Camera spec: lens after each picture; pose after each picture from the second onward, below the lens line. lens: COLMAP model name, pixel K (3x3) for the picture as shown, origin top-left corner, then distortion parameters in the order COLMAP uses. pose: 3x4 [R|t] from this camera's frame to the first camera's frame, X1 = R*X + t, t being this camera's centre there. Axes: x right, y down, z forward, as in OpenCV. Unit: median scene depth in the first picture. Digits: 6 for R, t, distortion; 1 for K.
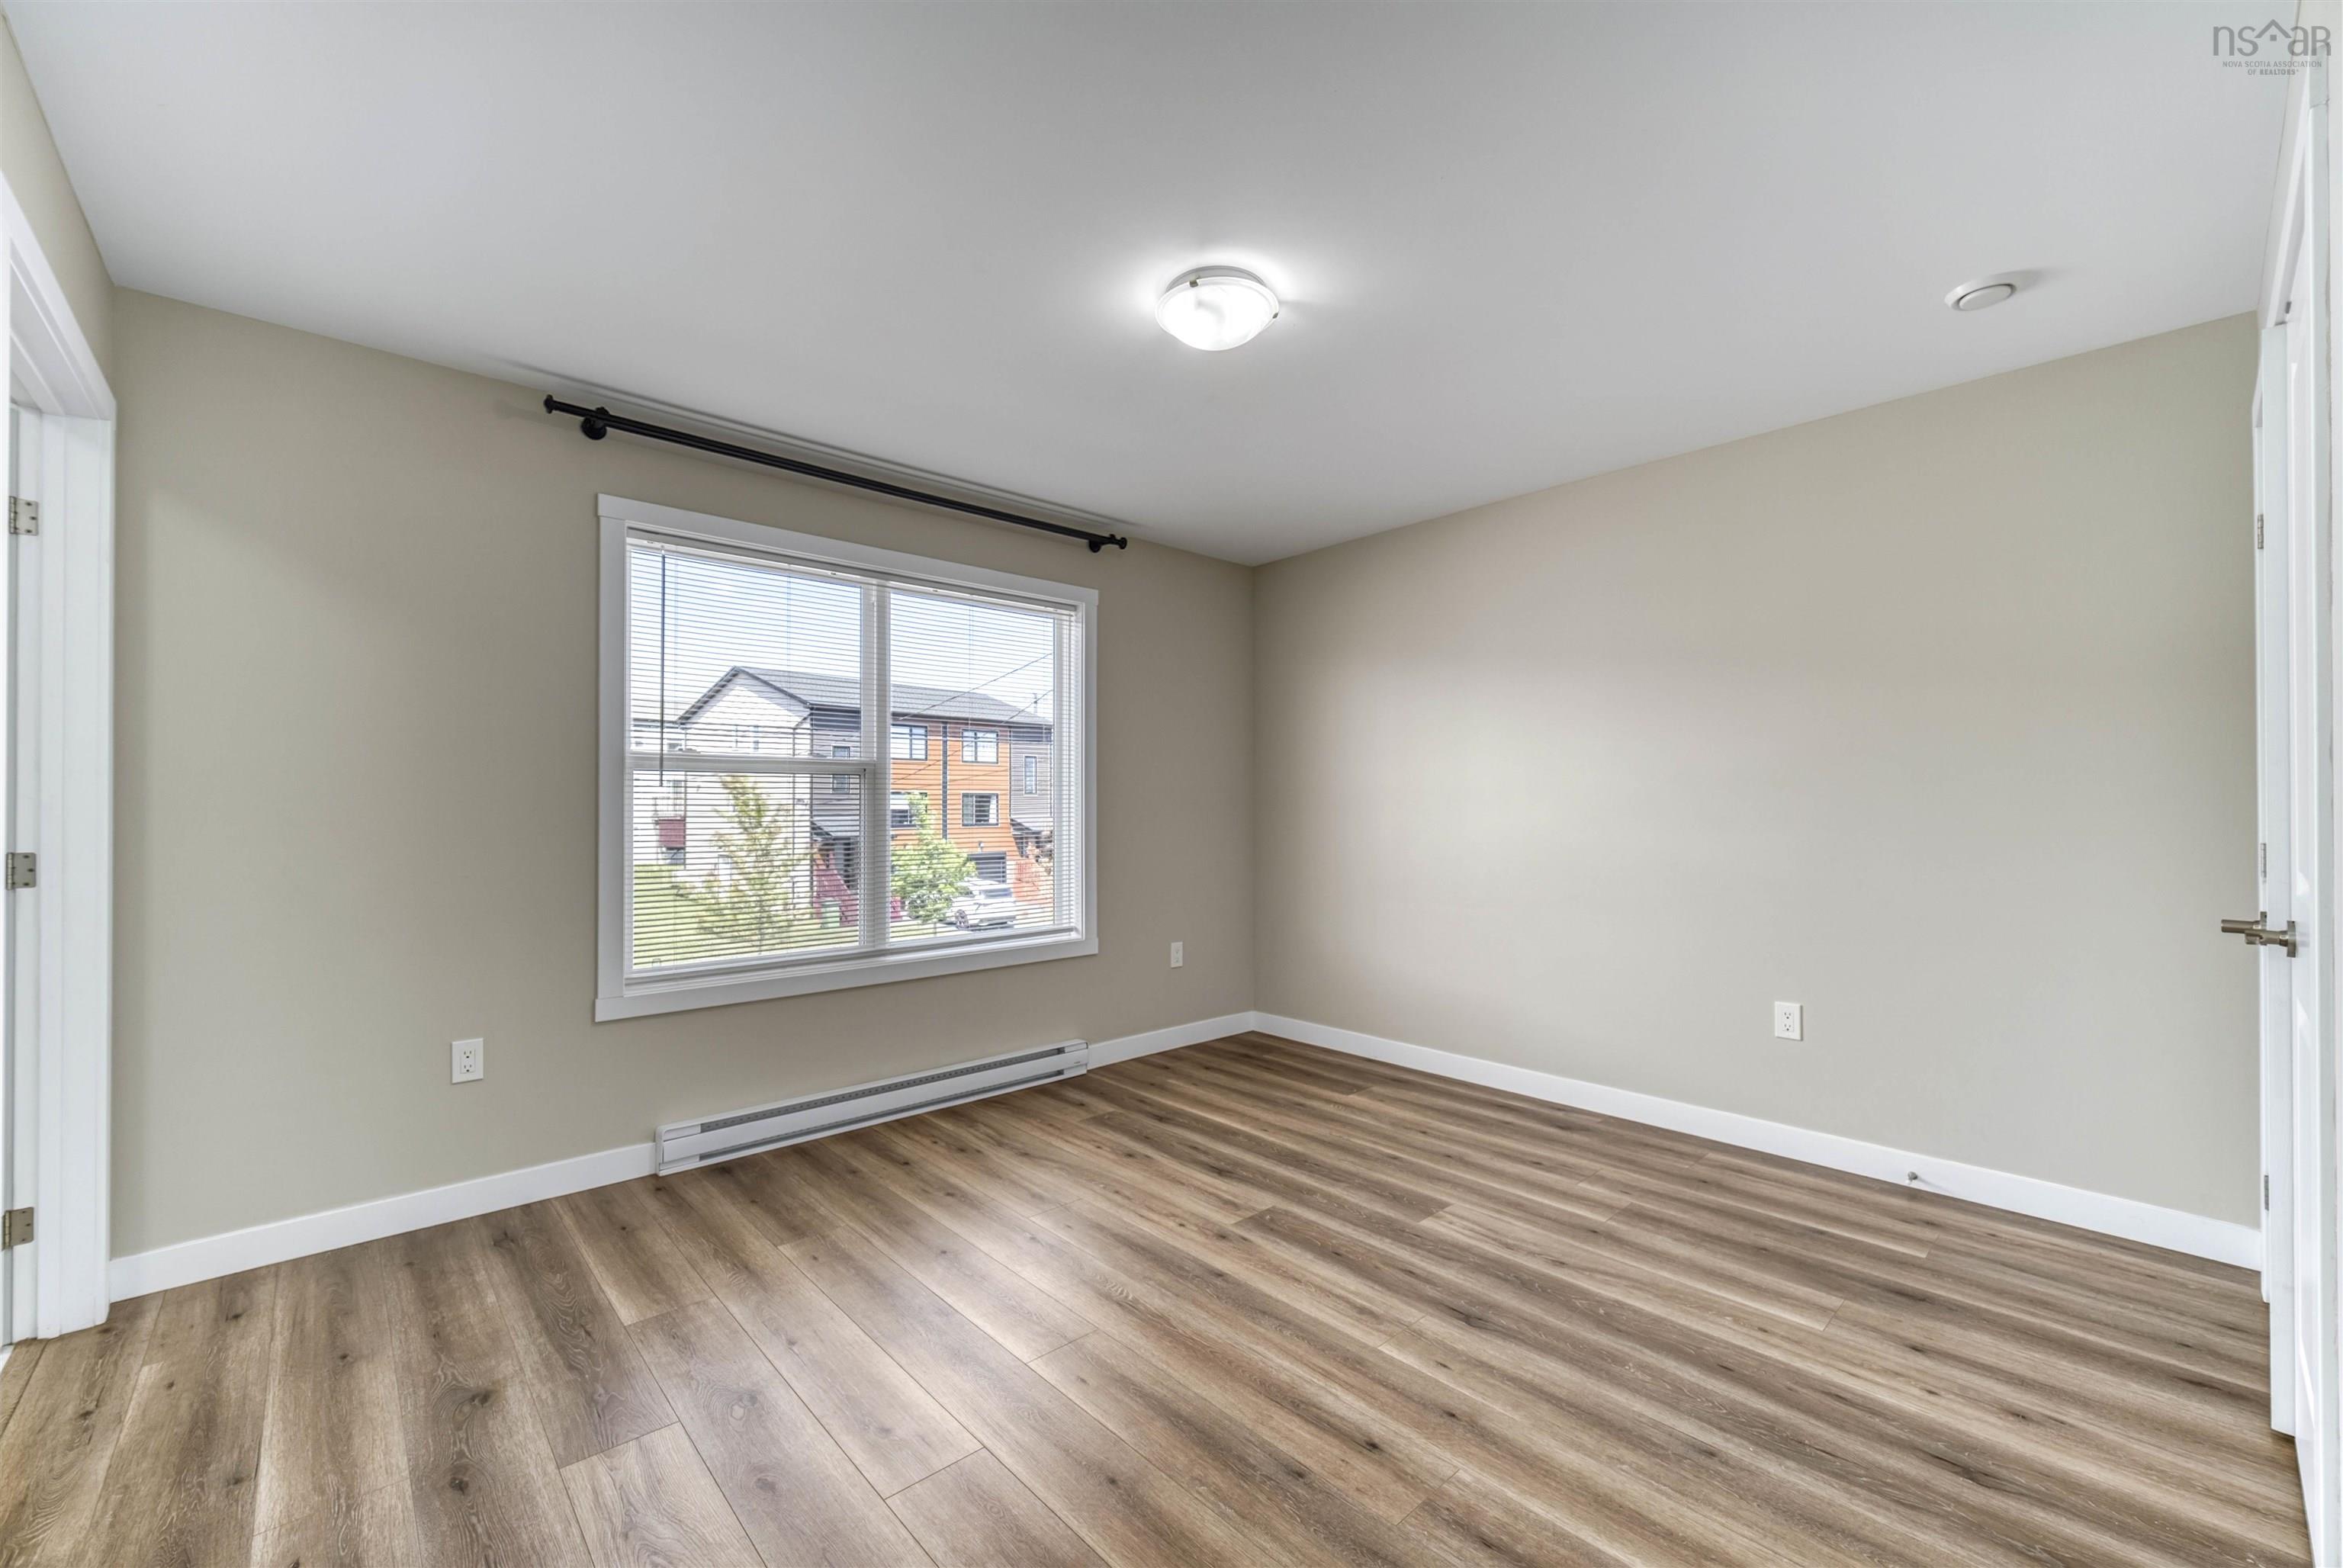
lens RADIAL K [[930.1, 0, 1156.0], [0, 930.1, 795.2], [0, 0, 1]] dist [-0.001973, -0.000561]
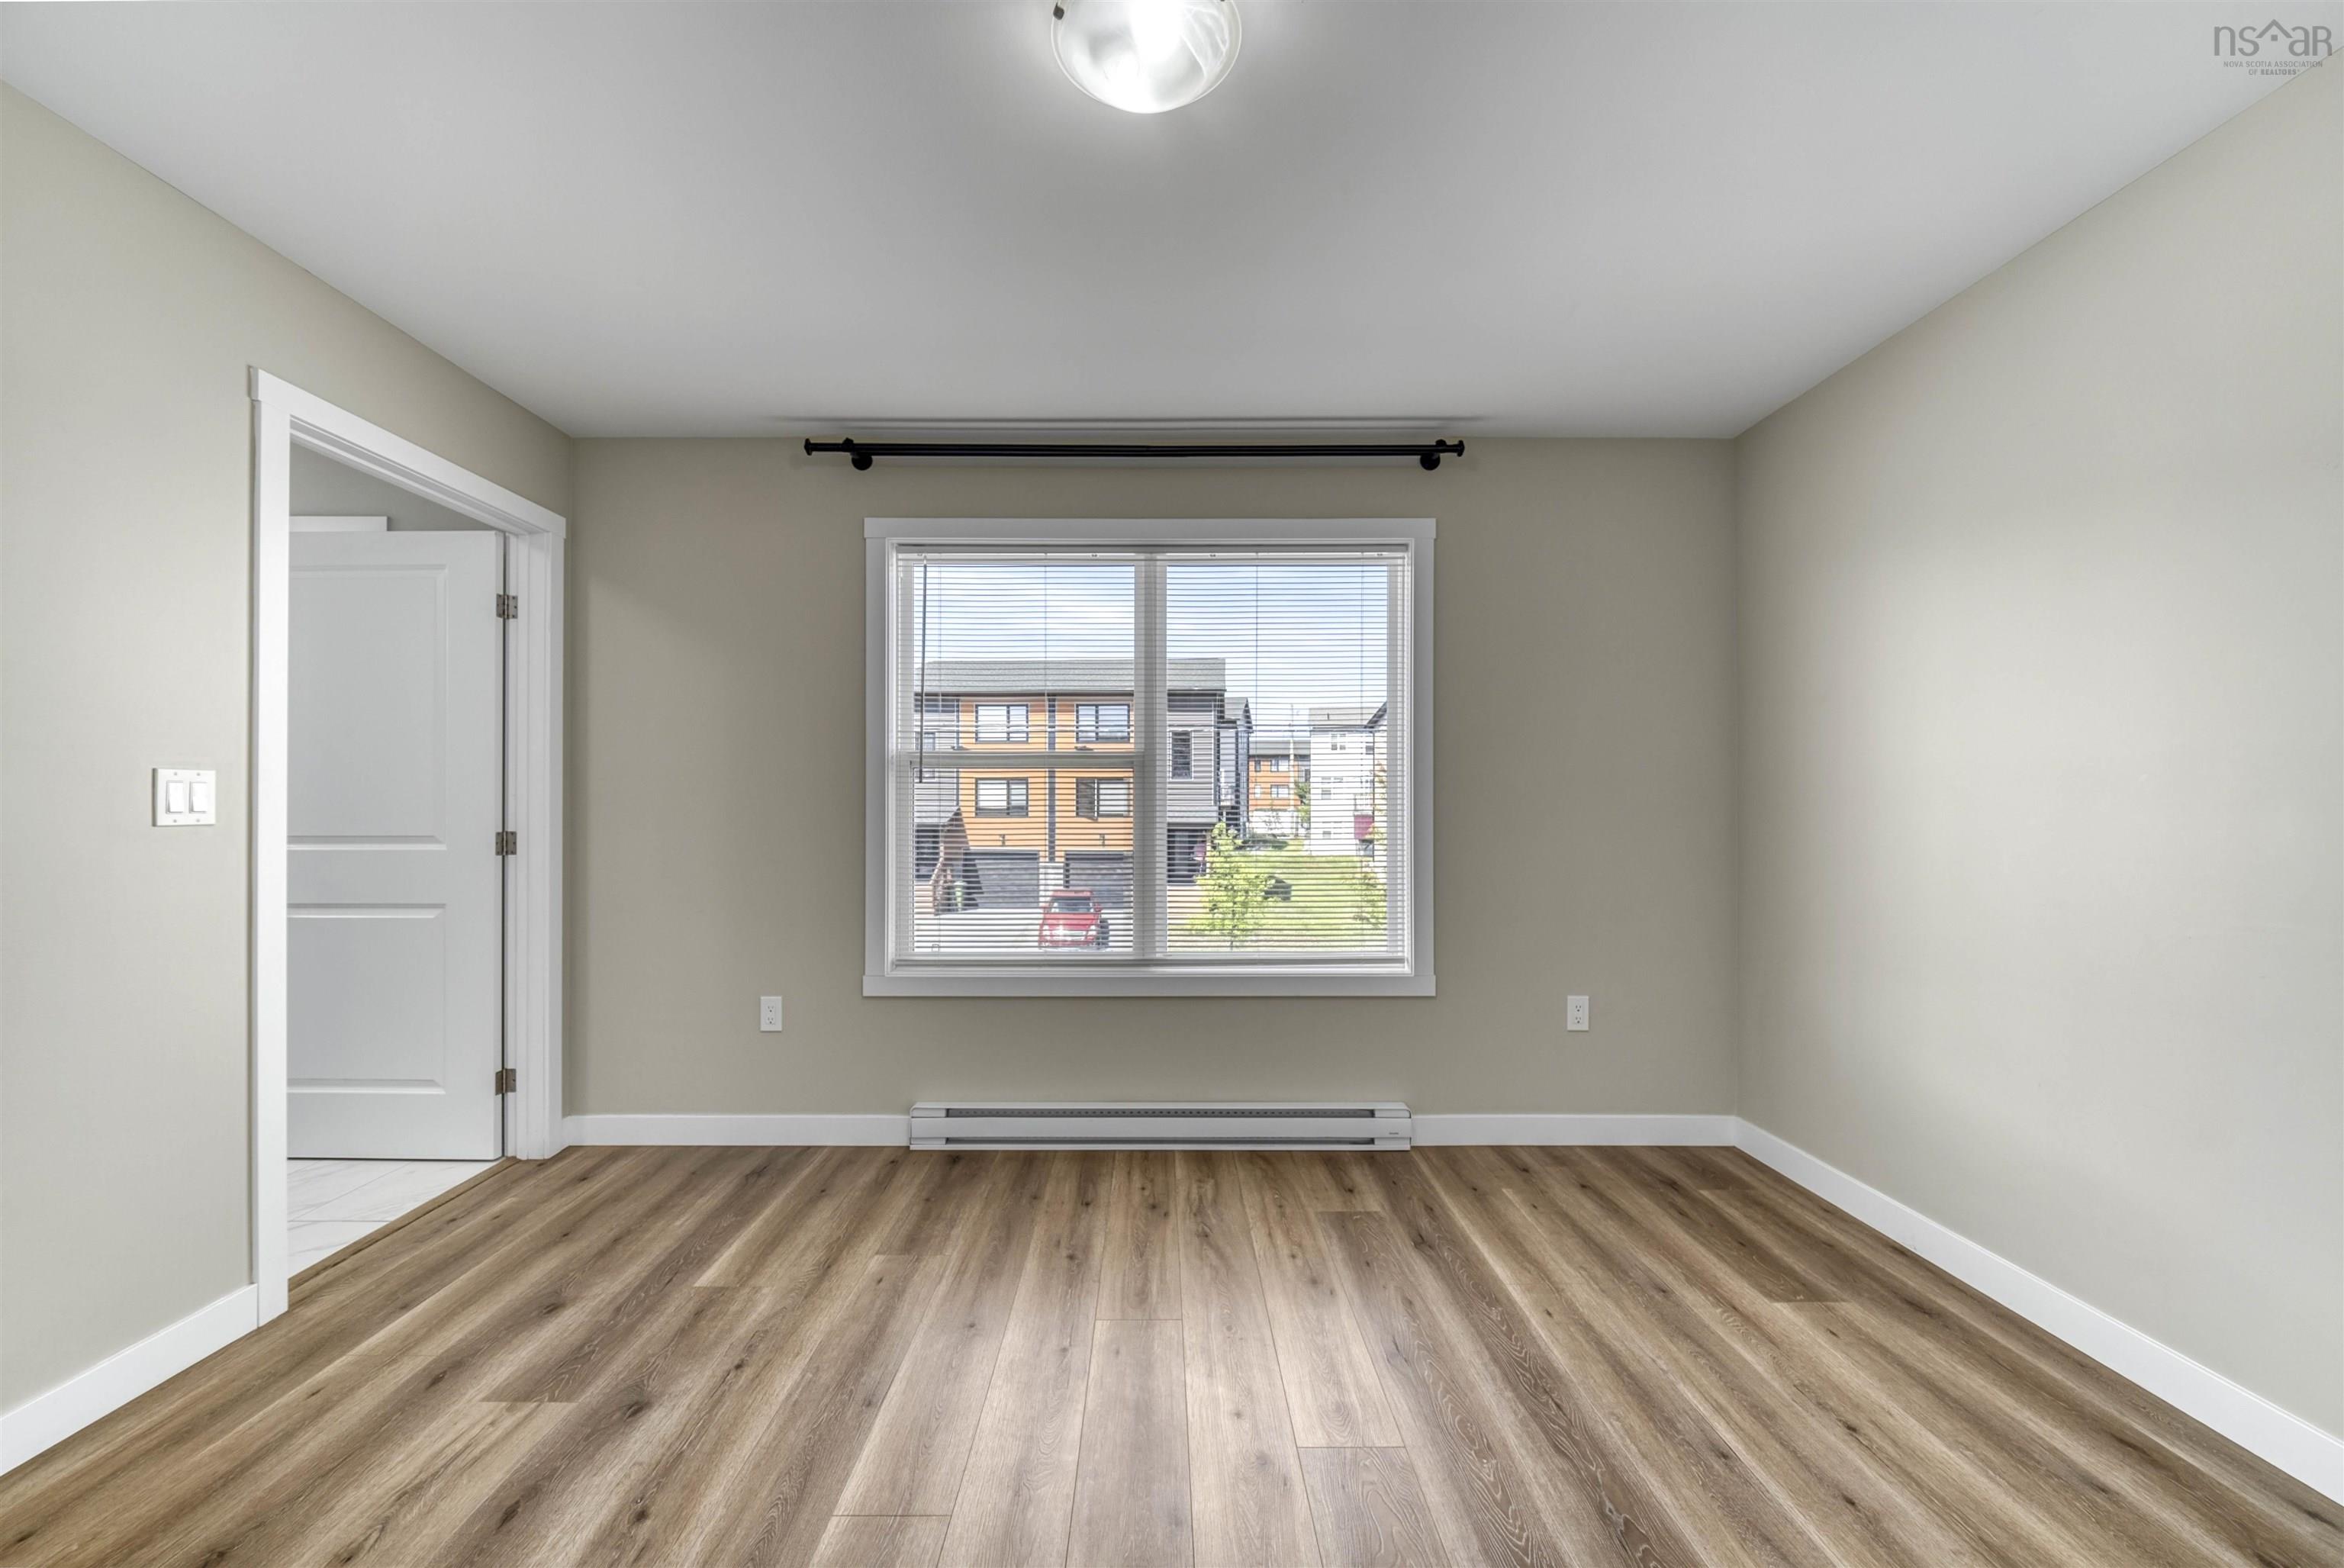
lens RADIAL K [[930.5, 0, 1156.5], [0, 930.5, 795.2], [0, 0, 1]] dist [-0.001973, -0.000561]
pose [[0.747173, -0.002668, -0.664624, 0.392060], [0.005693, 0.999981, 0.002385, 0.003858], [0.664605, -0.005566, 0.747174, 0.402742]]
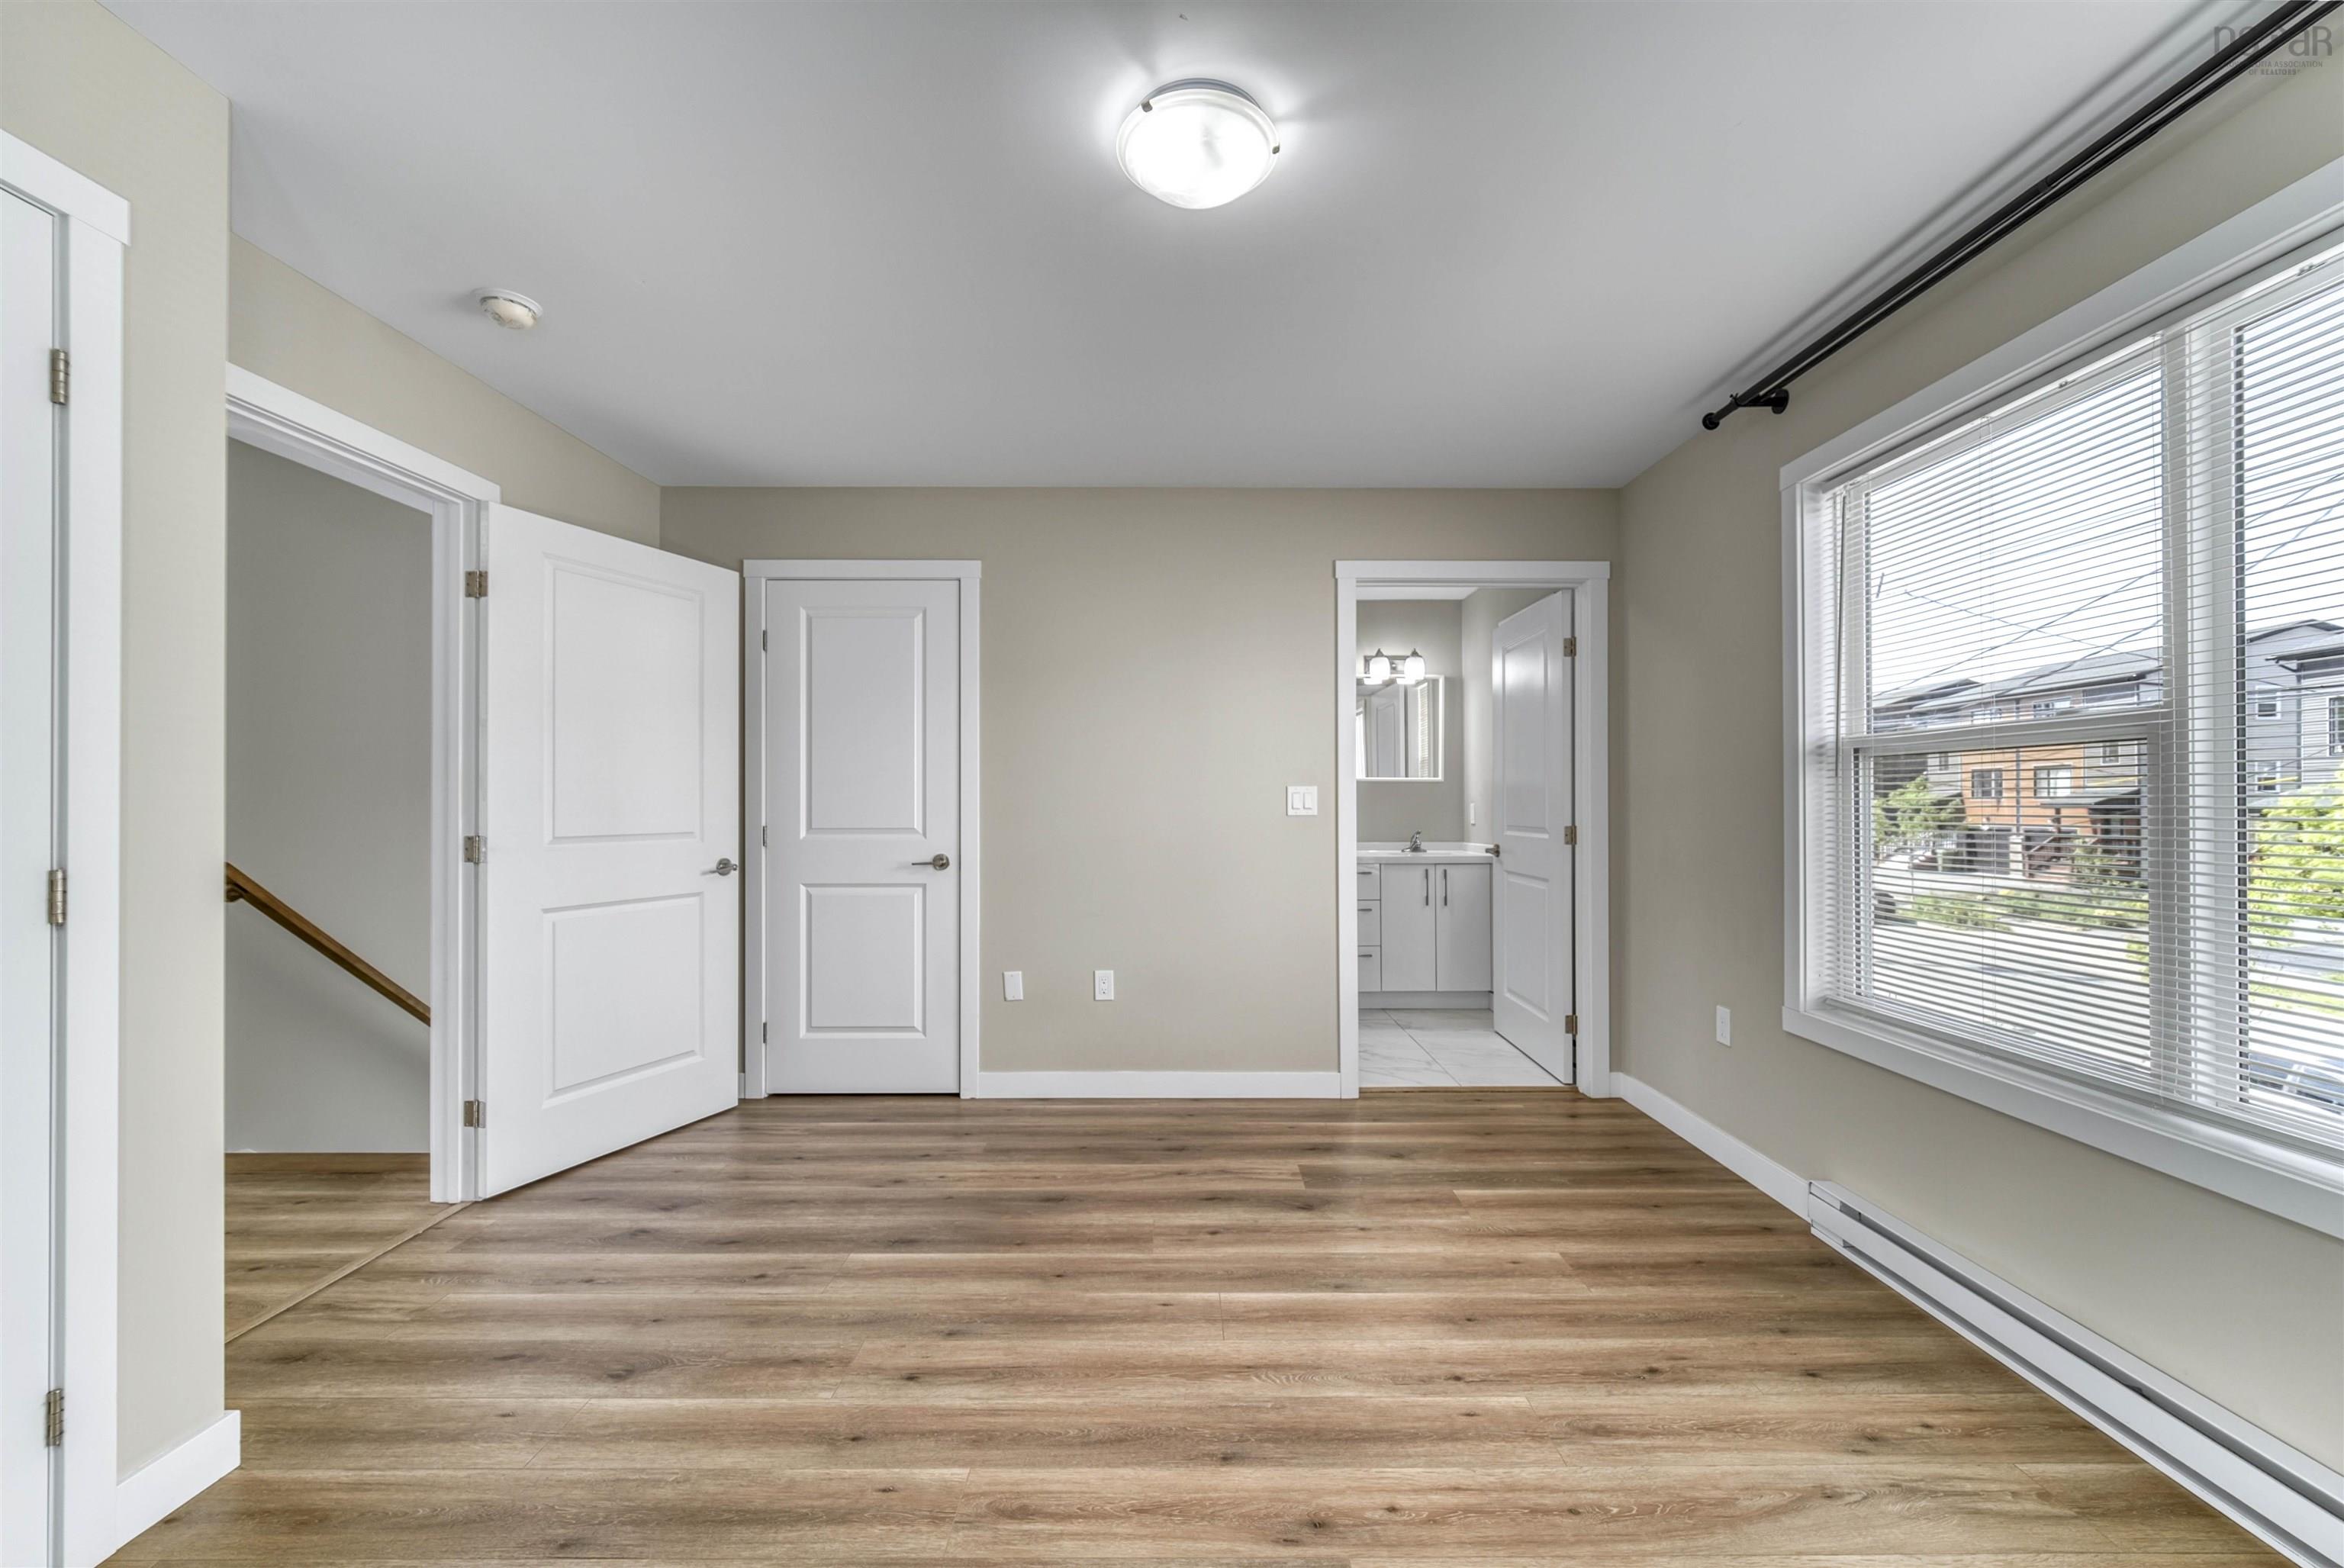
lens RADIAL K [[937.0, 0, 1184.0], [0, 937.0, 721.9], [0, 0, 1]] dist [-0.000042, -0.000586]
pose [[-0.657778, -0.061742, -0.750677, 0.528250], [0.012029, 0.995646, -0.092430, 0.016506], [0.753116, -0.069829, -0.654171, 1.182813]]
